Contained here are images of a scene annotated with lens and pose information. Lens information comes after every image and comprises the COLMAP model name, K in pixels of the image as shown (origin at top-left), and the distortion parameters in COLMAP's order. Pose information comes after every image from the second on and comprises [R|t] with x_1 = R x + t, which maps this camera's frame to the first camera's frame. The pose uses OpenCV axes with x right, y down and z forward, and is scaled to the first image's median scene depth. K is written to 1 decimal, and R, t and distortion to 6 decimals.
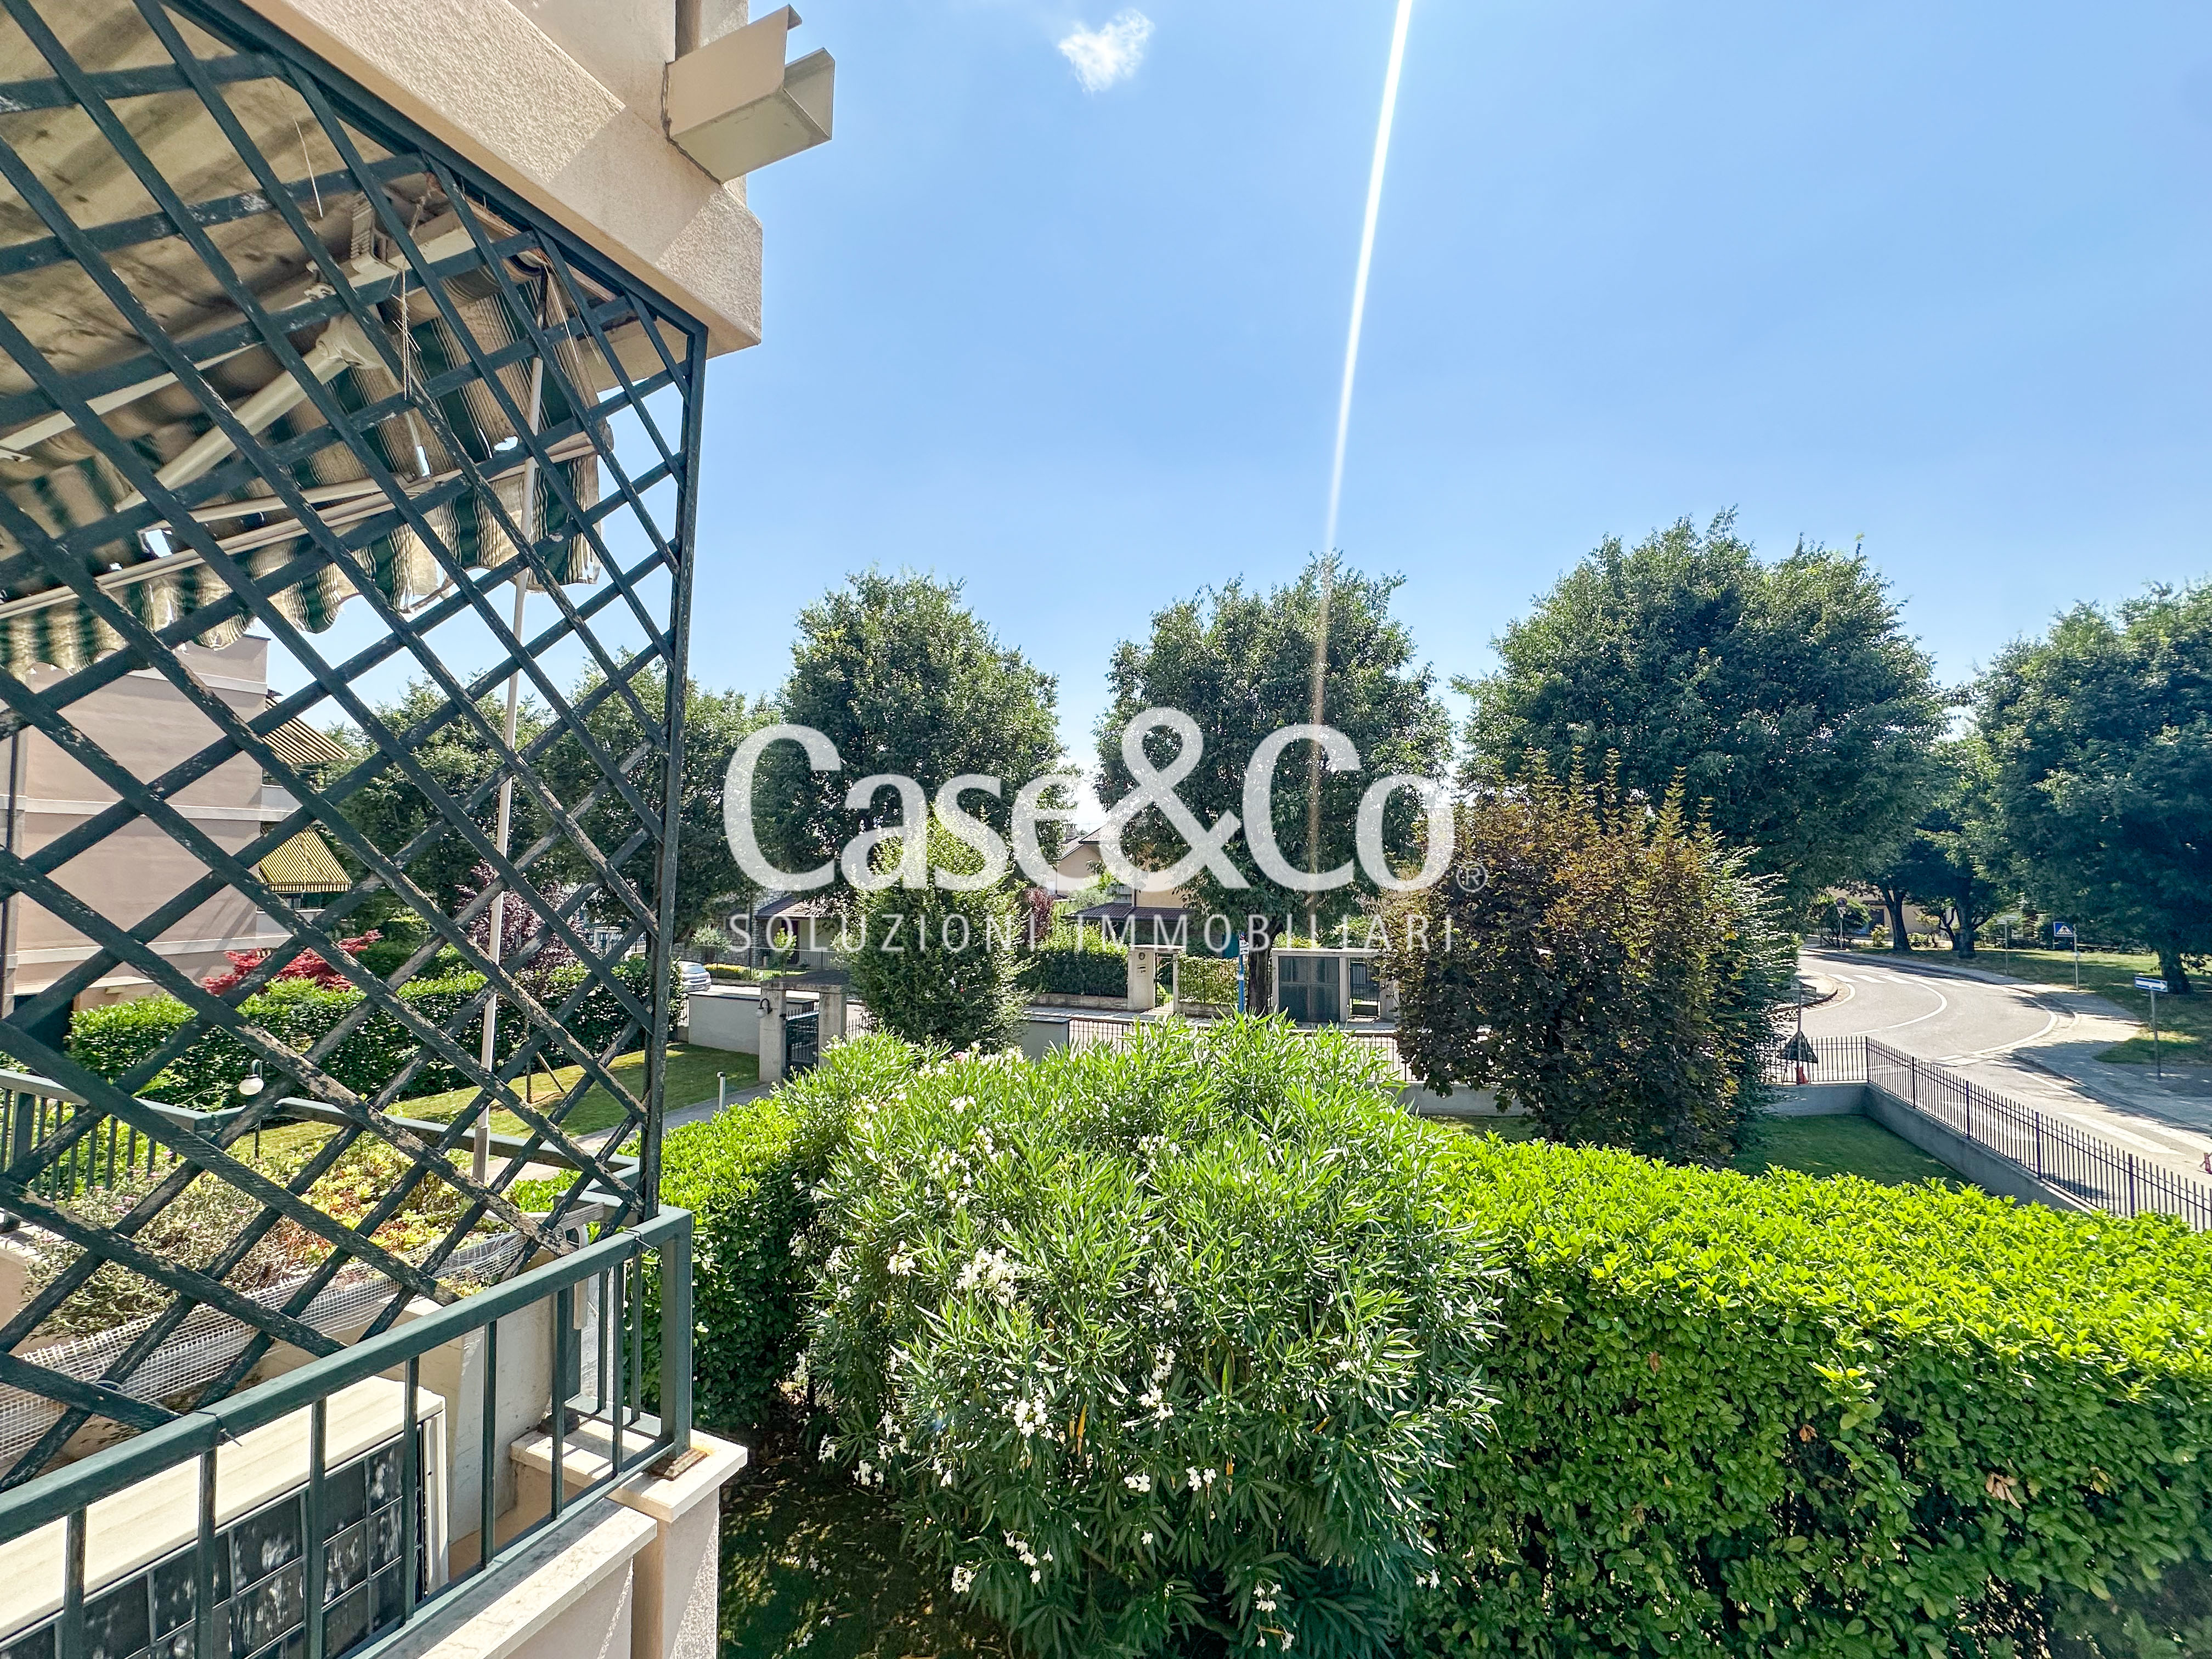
lens RADIAL K [[885.8, 0, 1107.4], [0, 885.8, 829.4], [0, 0, 1]] dist [-0.003644, 0.001002]
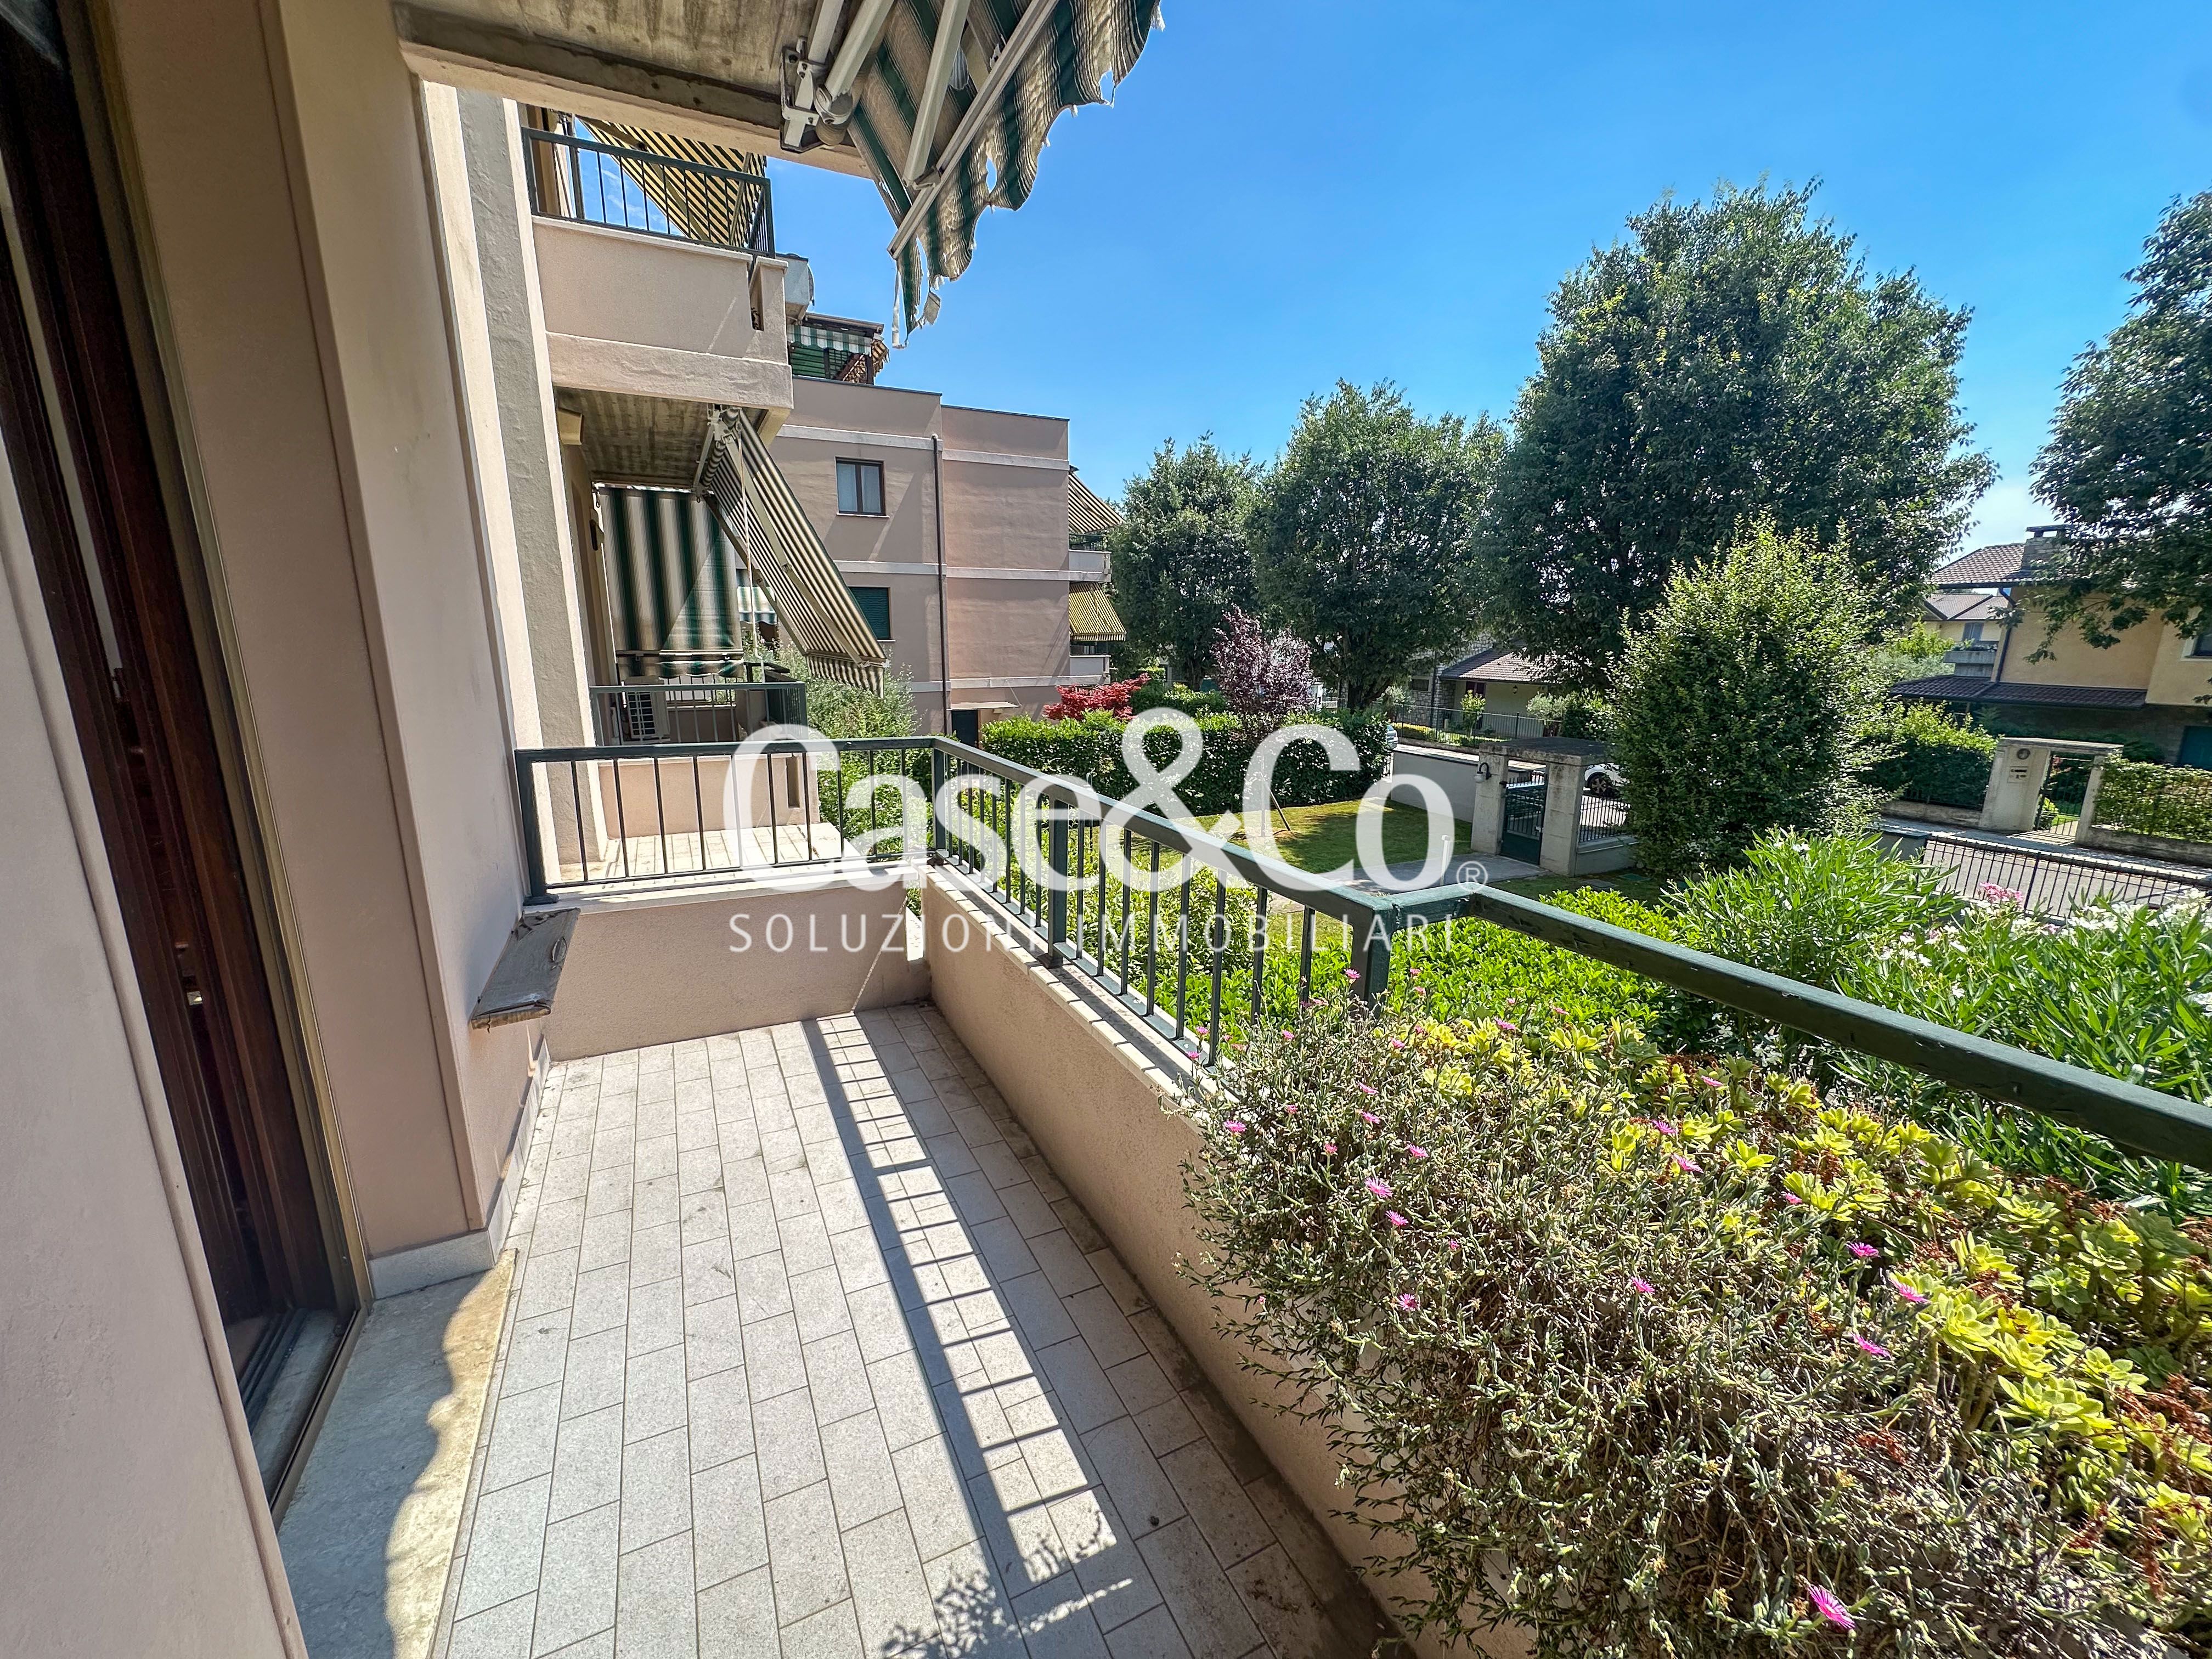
lens RADIAL K [[885.8, 0, 1107.4], [0, 885.8, 829.4], [0, 0, 1]] dist [-0.003644, 0.001002]
pose [[0.762636, 0.144224, -0.630544, -0.205494], [0.024663, 0.967632, 0.251156, 0.039029], [0.646358, -0.207091, 0.734394, 0.132581]]
